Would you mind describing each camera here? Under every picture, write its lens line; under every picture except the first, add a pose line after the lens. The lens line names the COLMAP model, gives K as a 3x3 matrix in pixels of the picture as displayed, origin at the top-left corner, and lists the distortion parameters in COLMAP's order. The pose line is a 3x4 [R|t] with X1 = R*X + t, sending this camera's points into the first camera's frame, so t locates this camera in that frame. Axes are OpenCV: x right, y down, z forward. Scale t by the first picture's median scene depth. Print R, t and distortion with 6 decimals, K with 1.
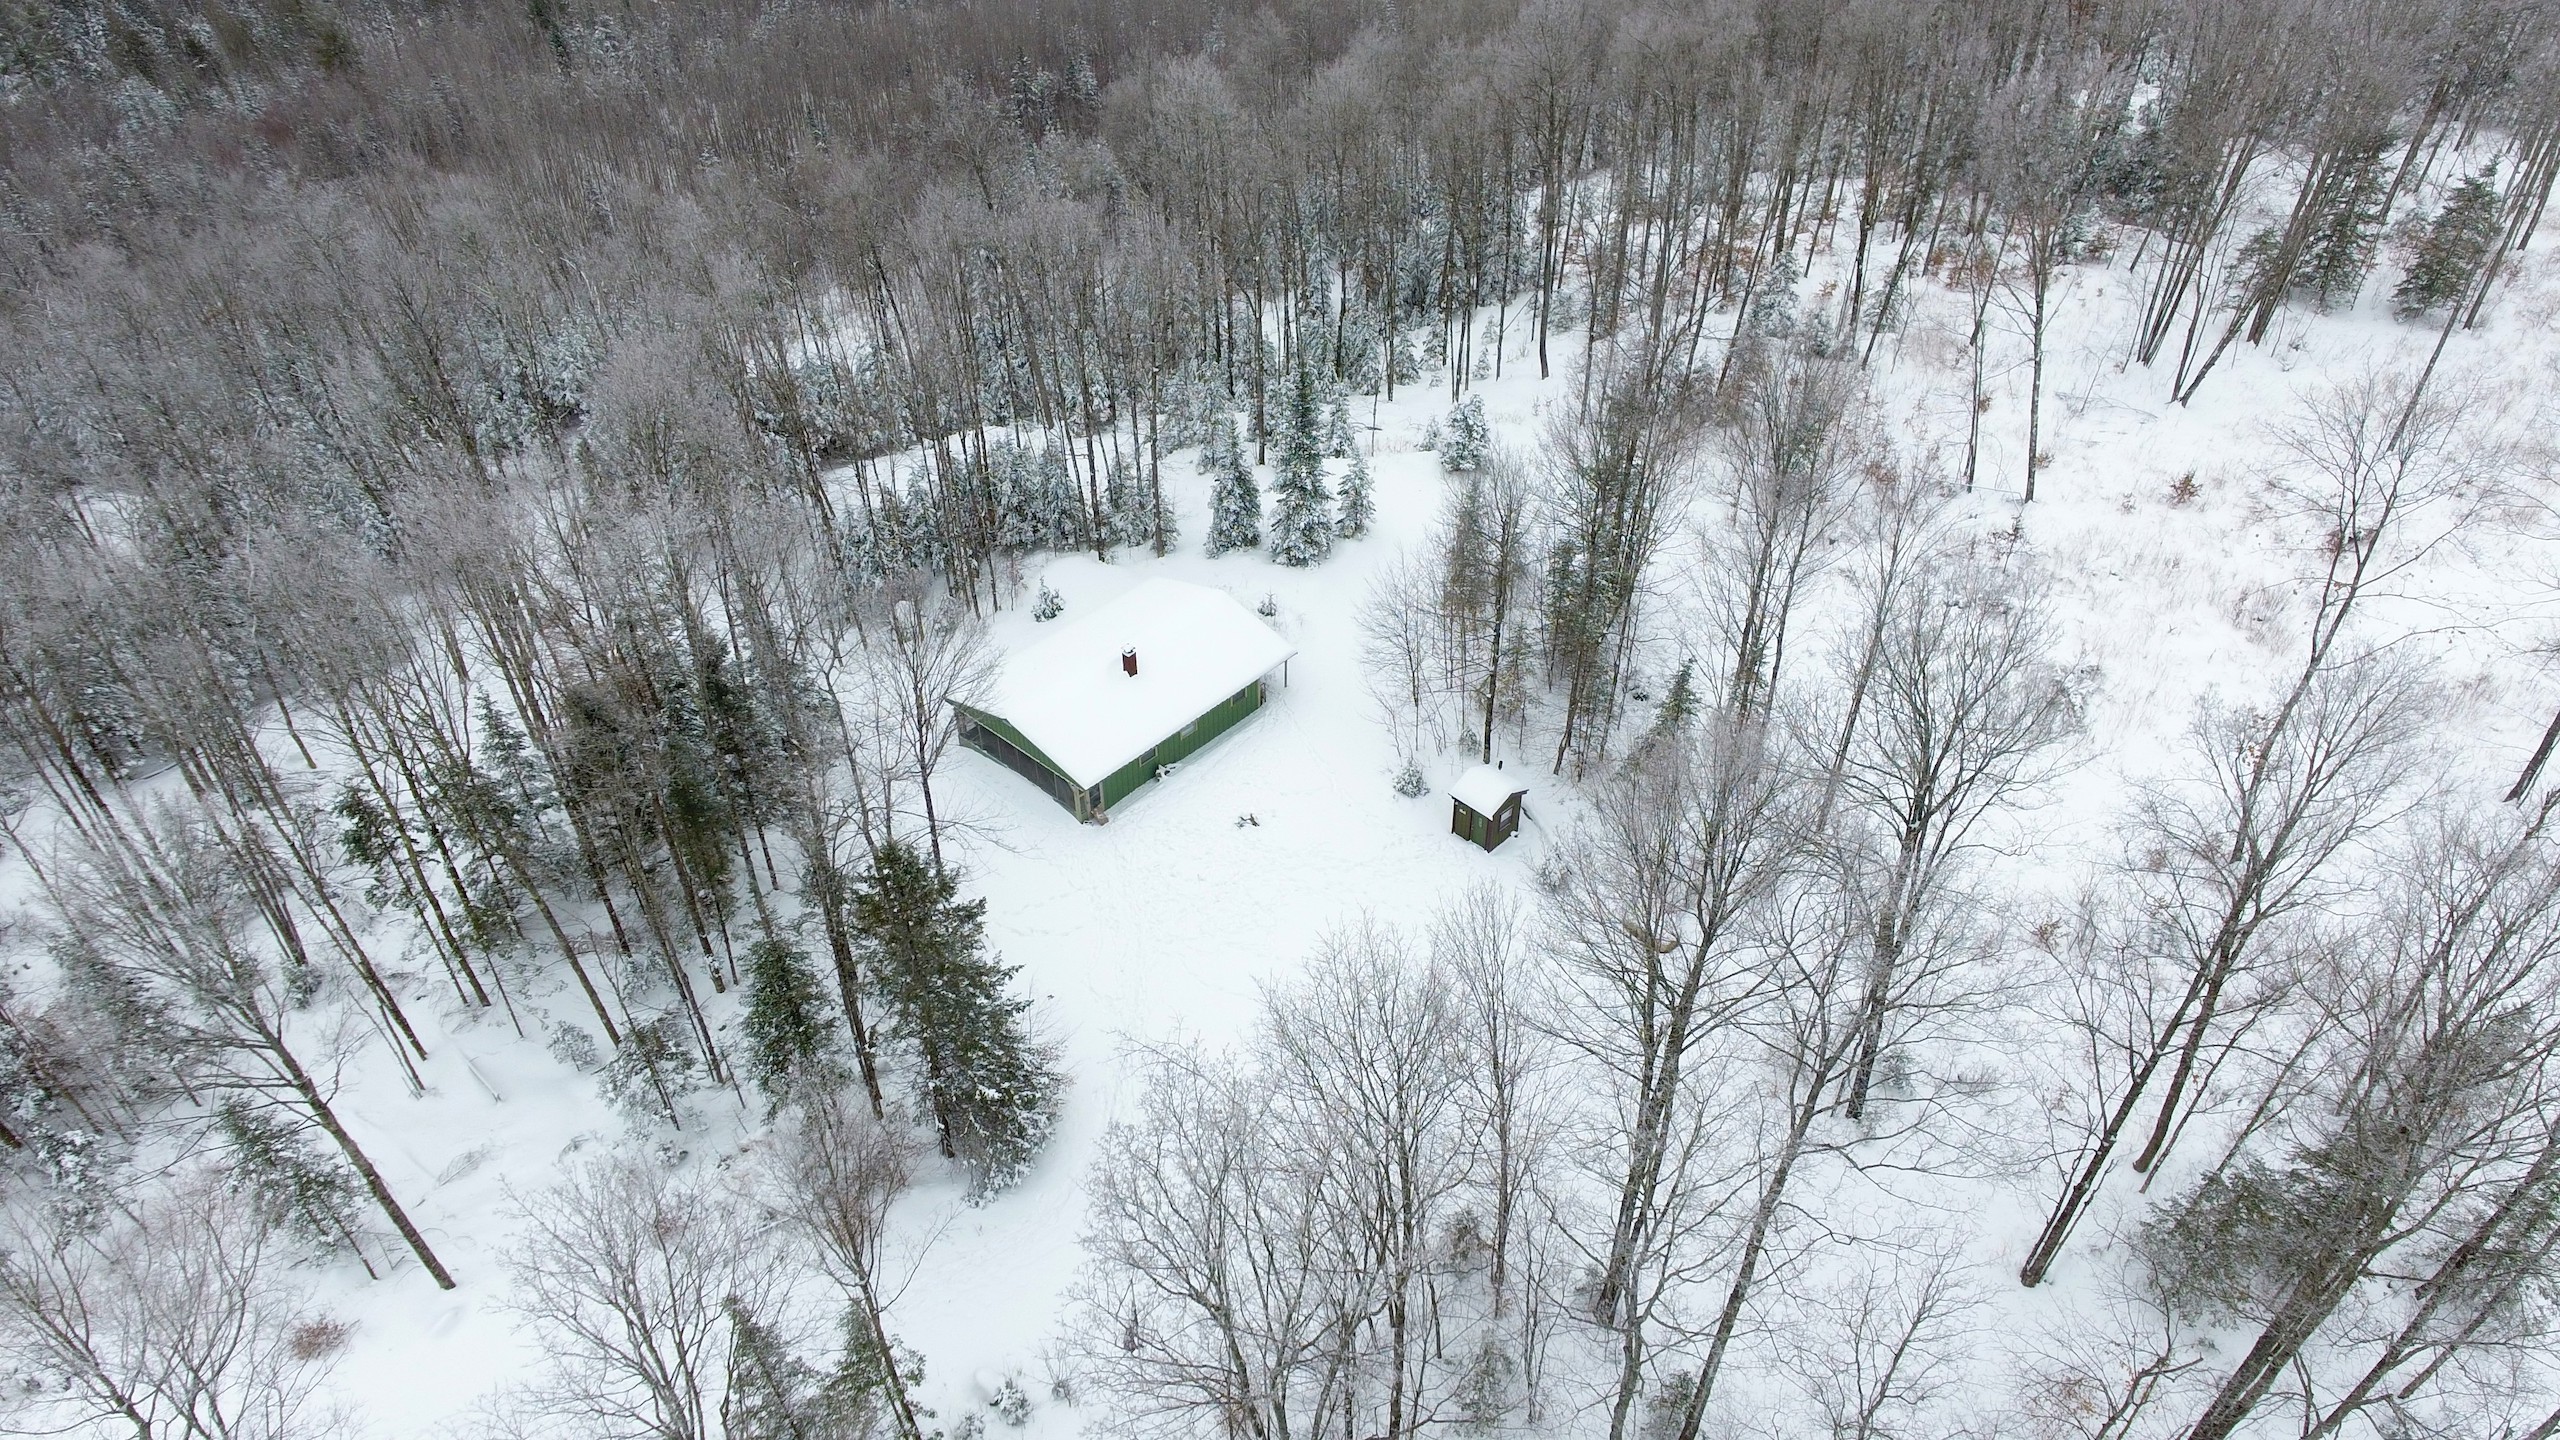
lens RADIAL K [[1495.1, 0, 1268.8], [0, 1495.1, 730.7], [0, 0, 1]] dist [0.002984, -0.001835]
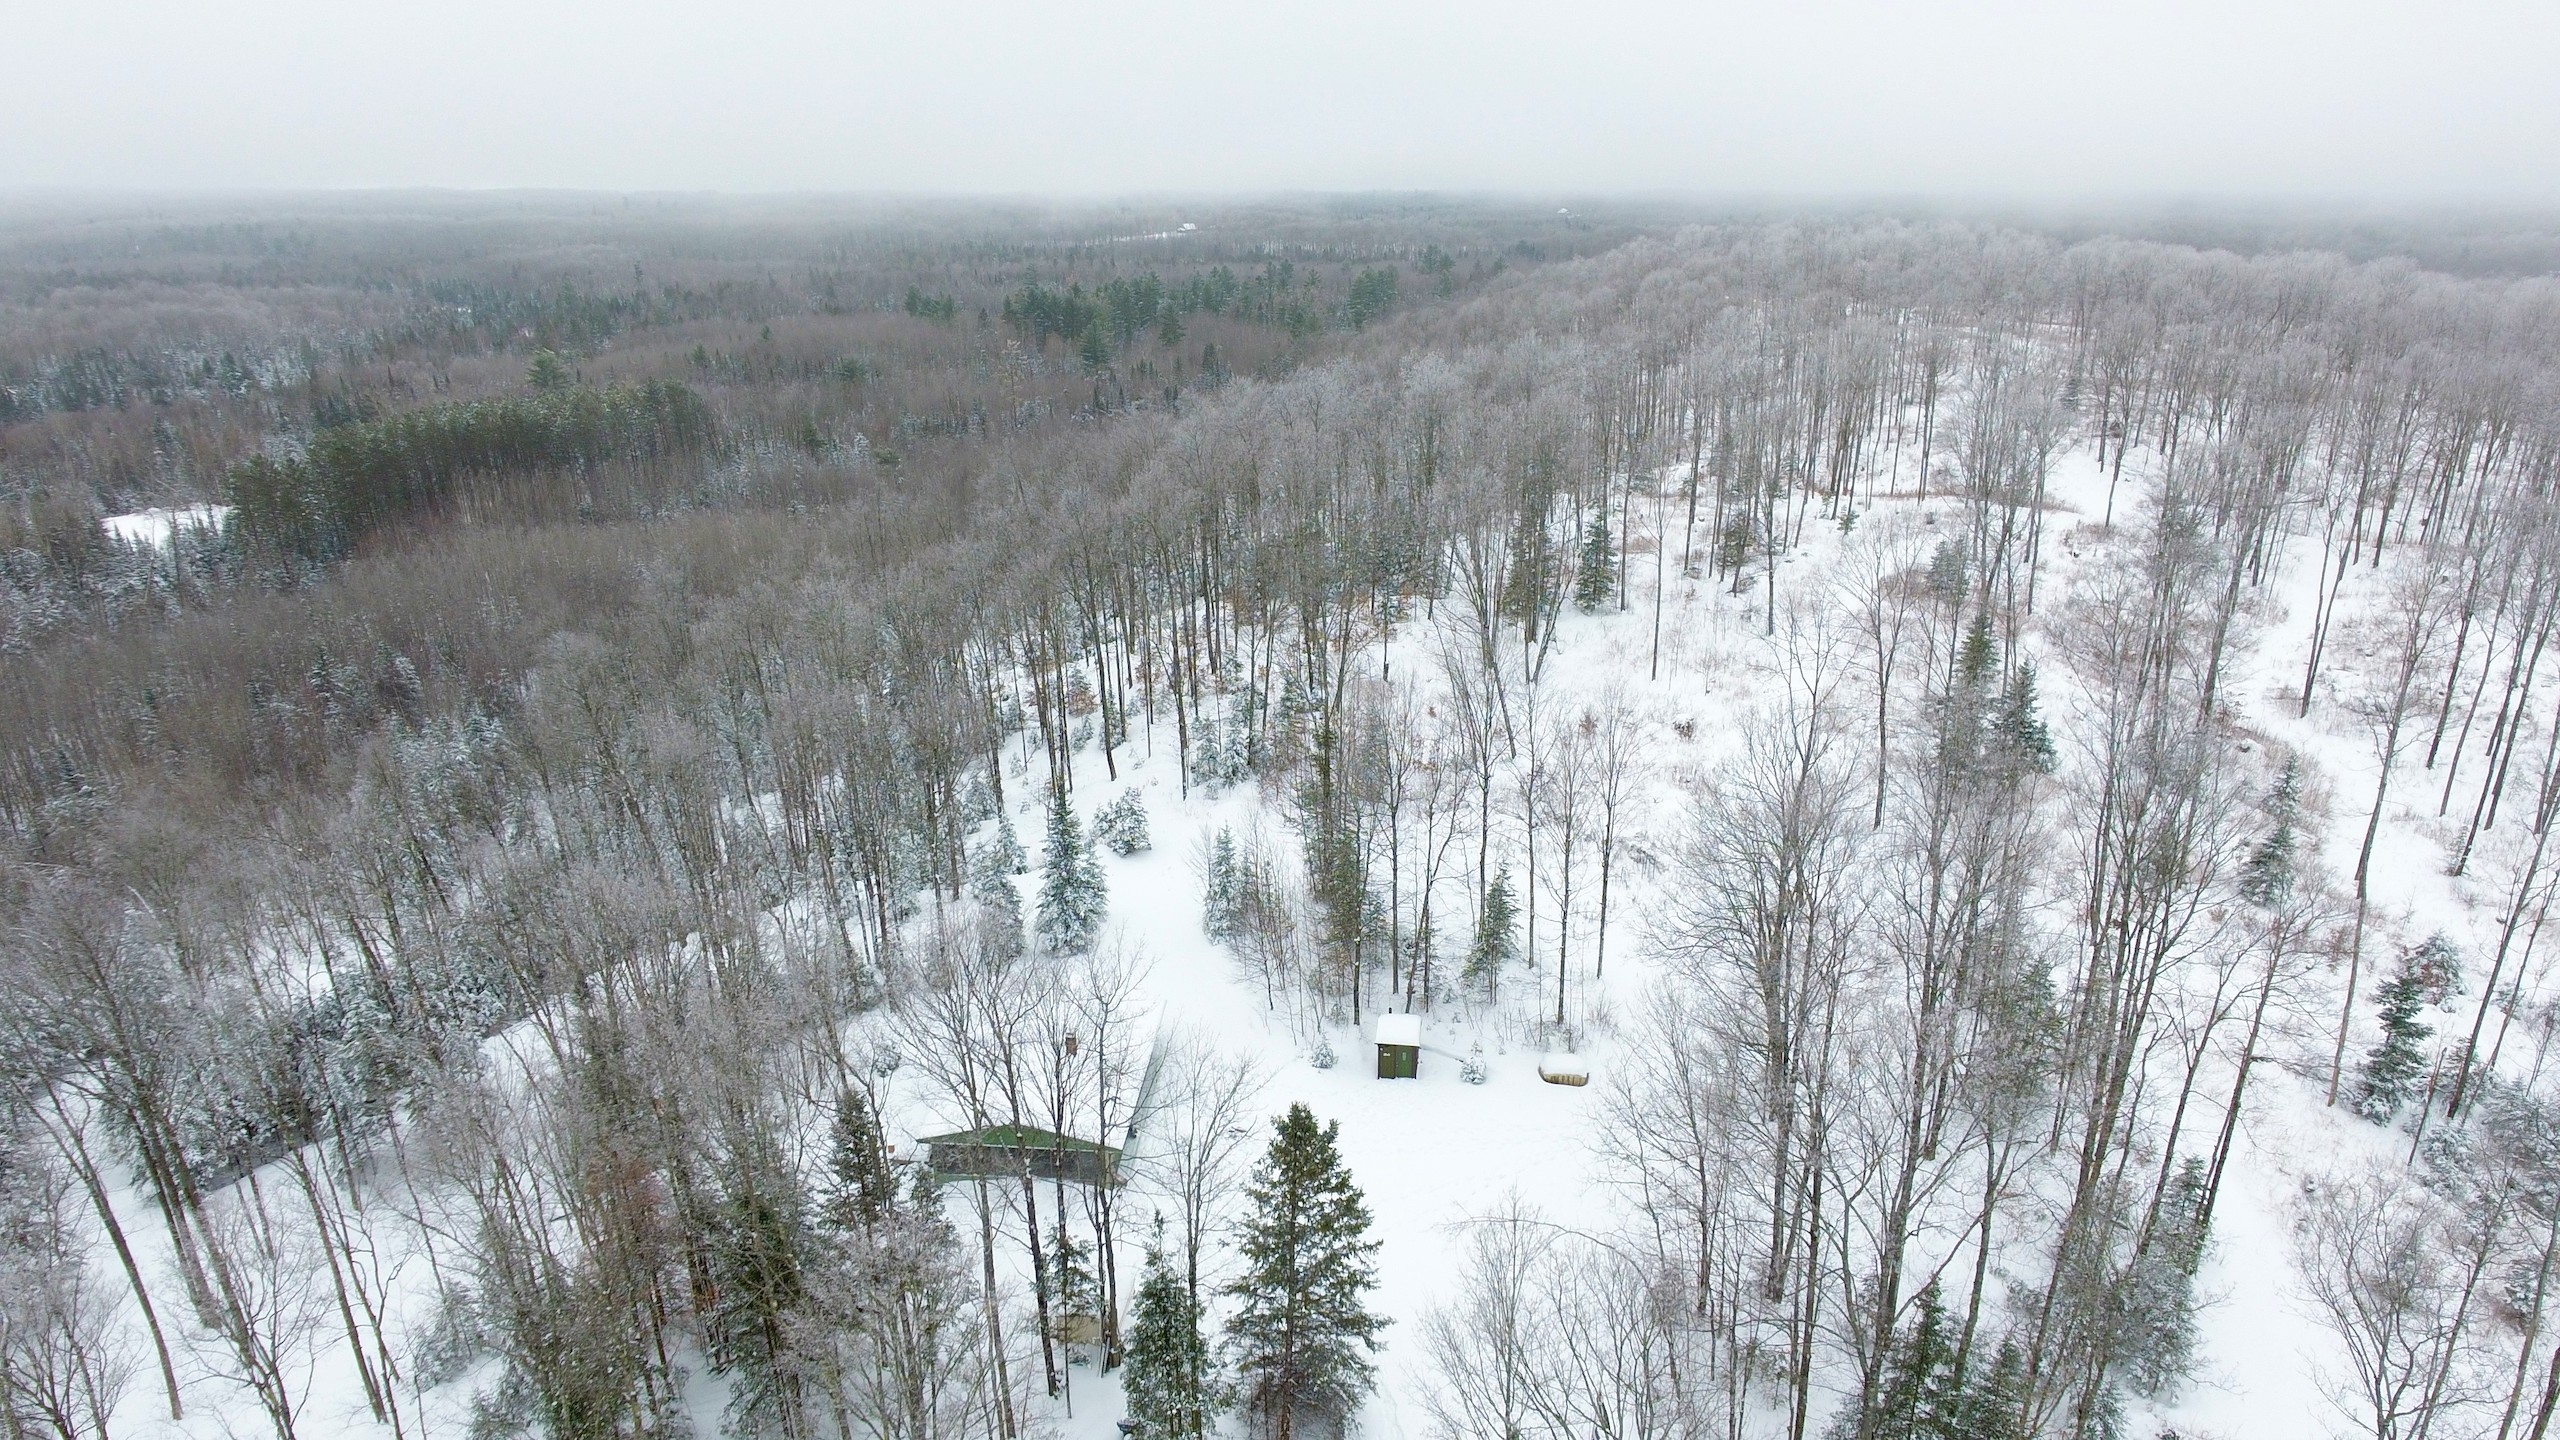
lens RADIAL K [[1495.1, 0, 1268.8], [0, 1495.1, 730.7], [0, 0, 1]] dist [0.002984, -0.001835]
pose [[0.796890, -0.210941, 0.566101, -0.455907], [0.382722, 0.901306, -0.202905, 0.021142], [-0.467429, 0.378353, 0.798974, -0.027503]]
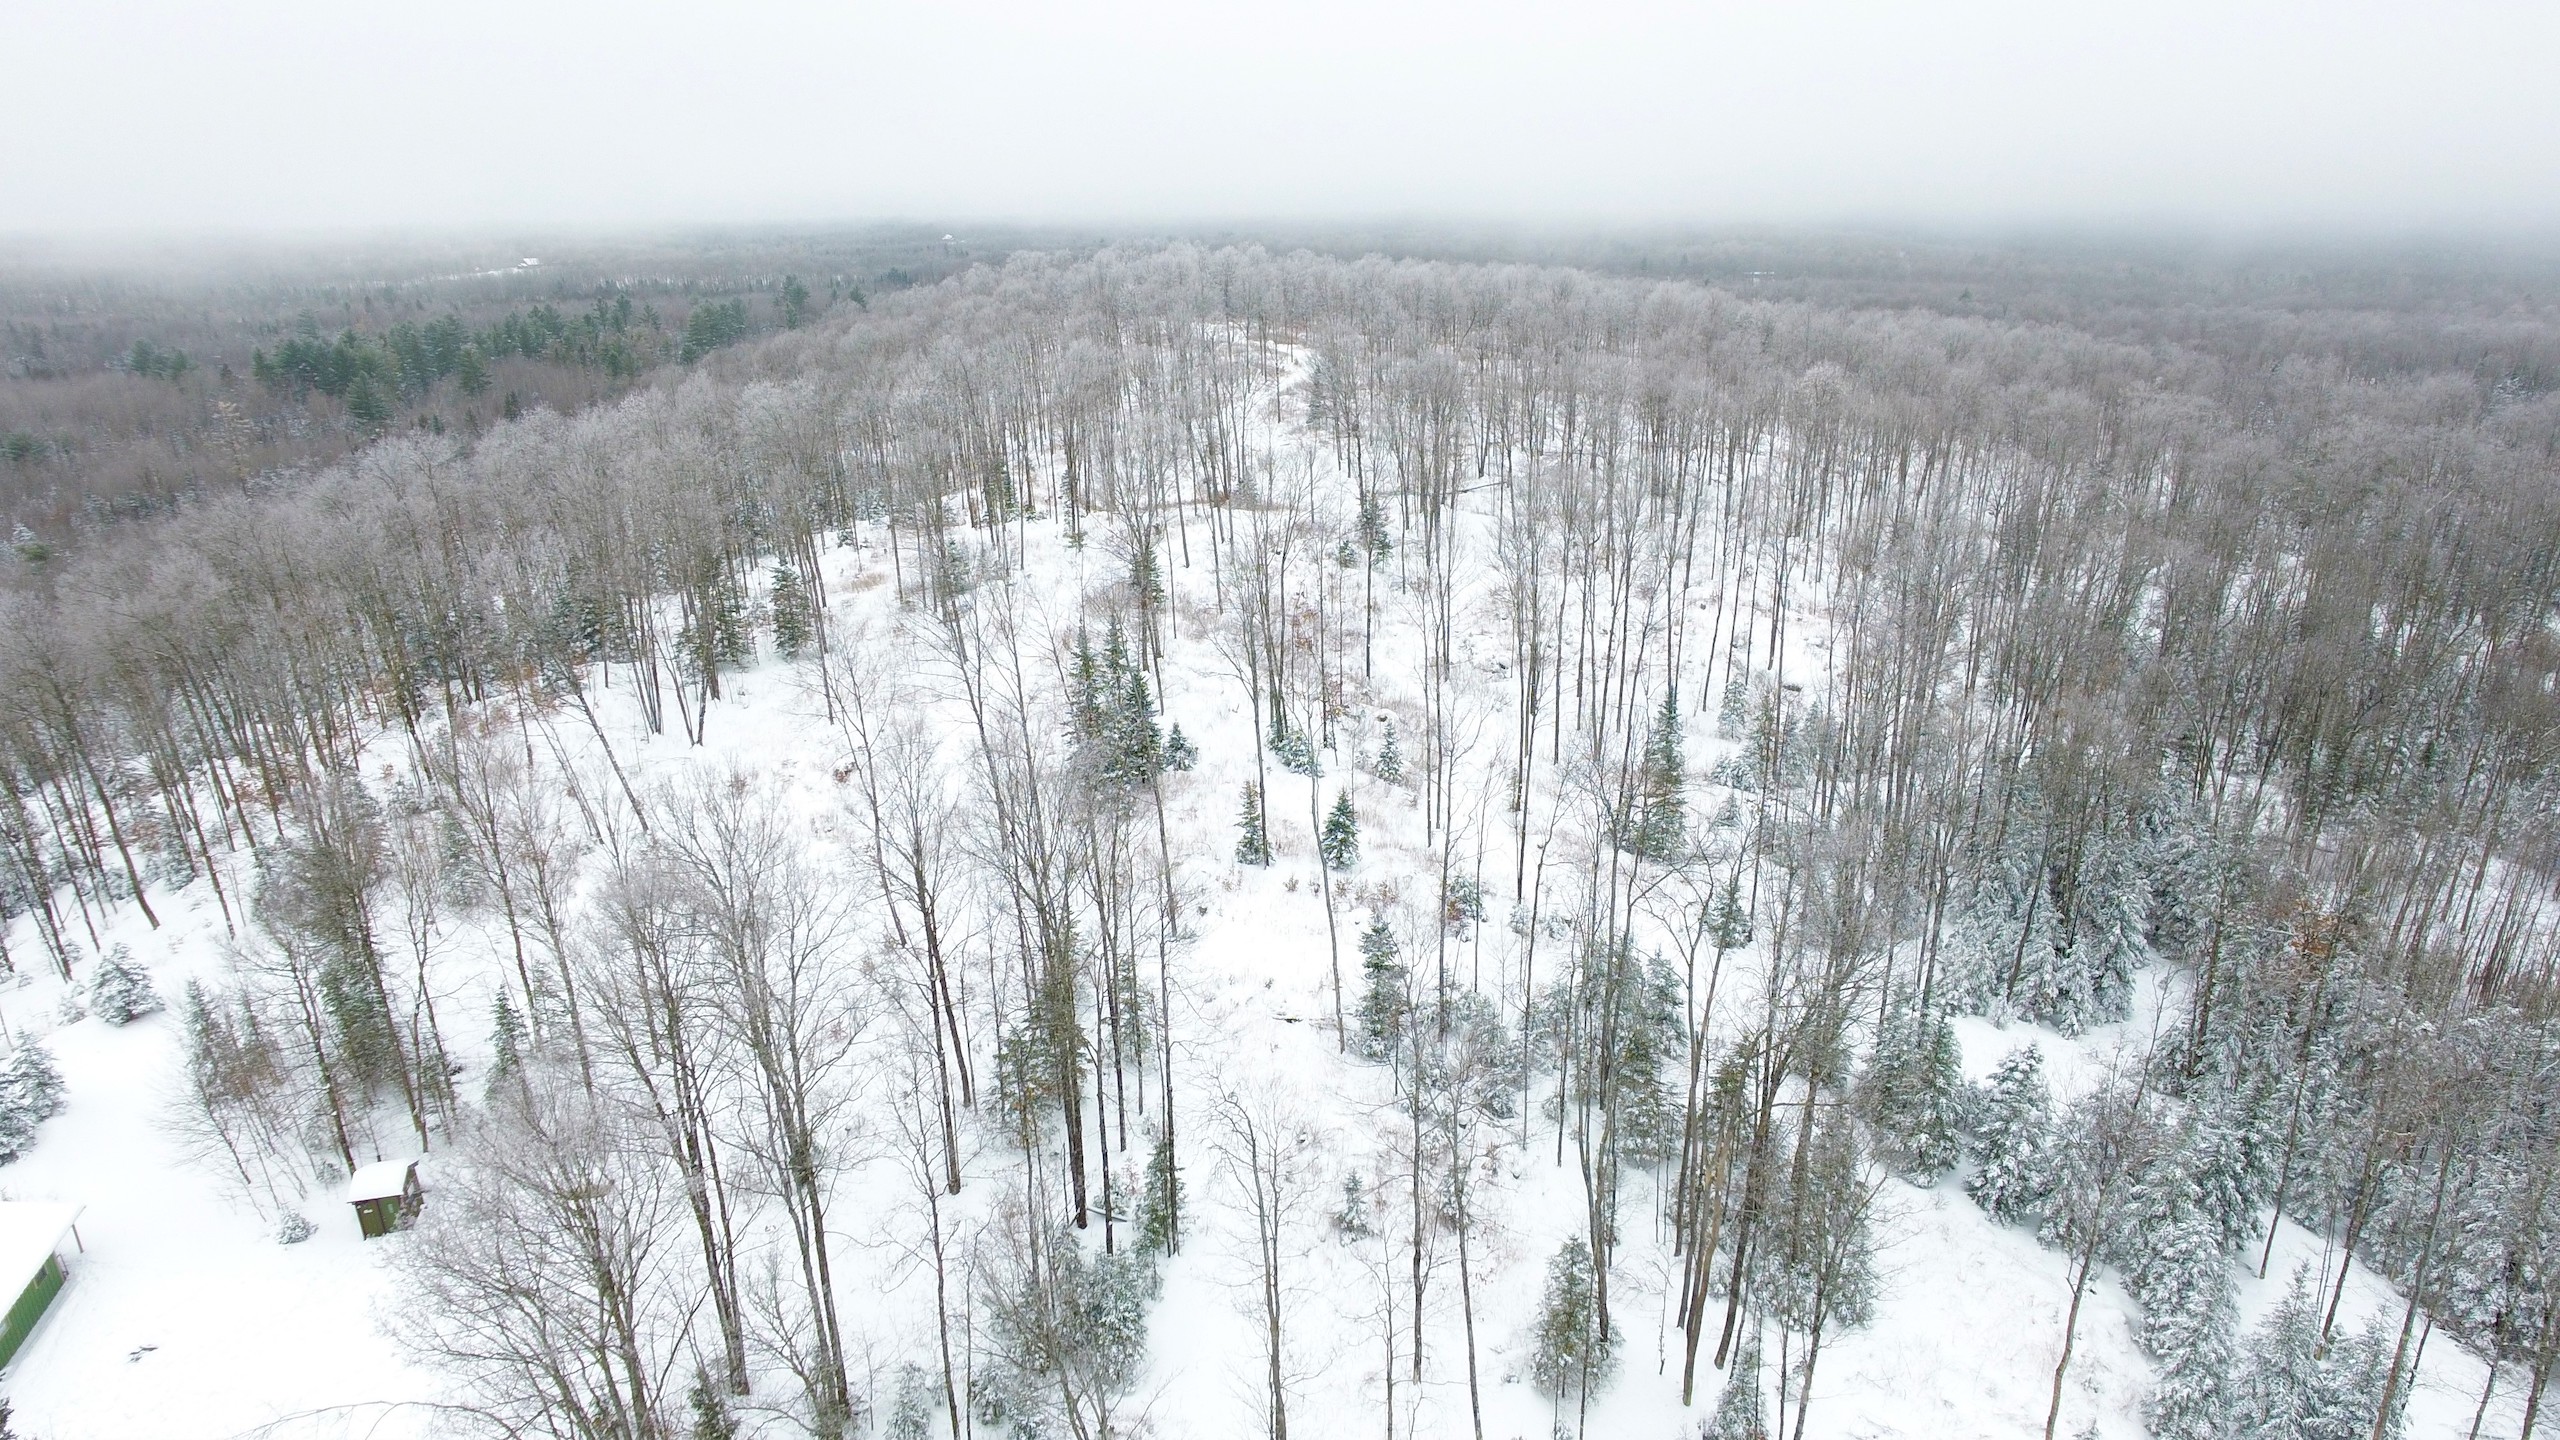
lens RADIAL K [[1495.1, 0, 1268.8], [0, 1495.1, 730.7], [0, 0, 1]] dist [0.002984, -0.001835]
pose [[0.521709, -0.291166, 0.801899, -0.230999], [0.547215, 0.835331, -0.052708, 0.137905], [-0.654504, 0.466310, 0.595130, -0.179843]]
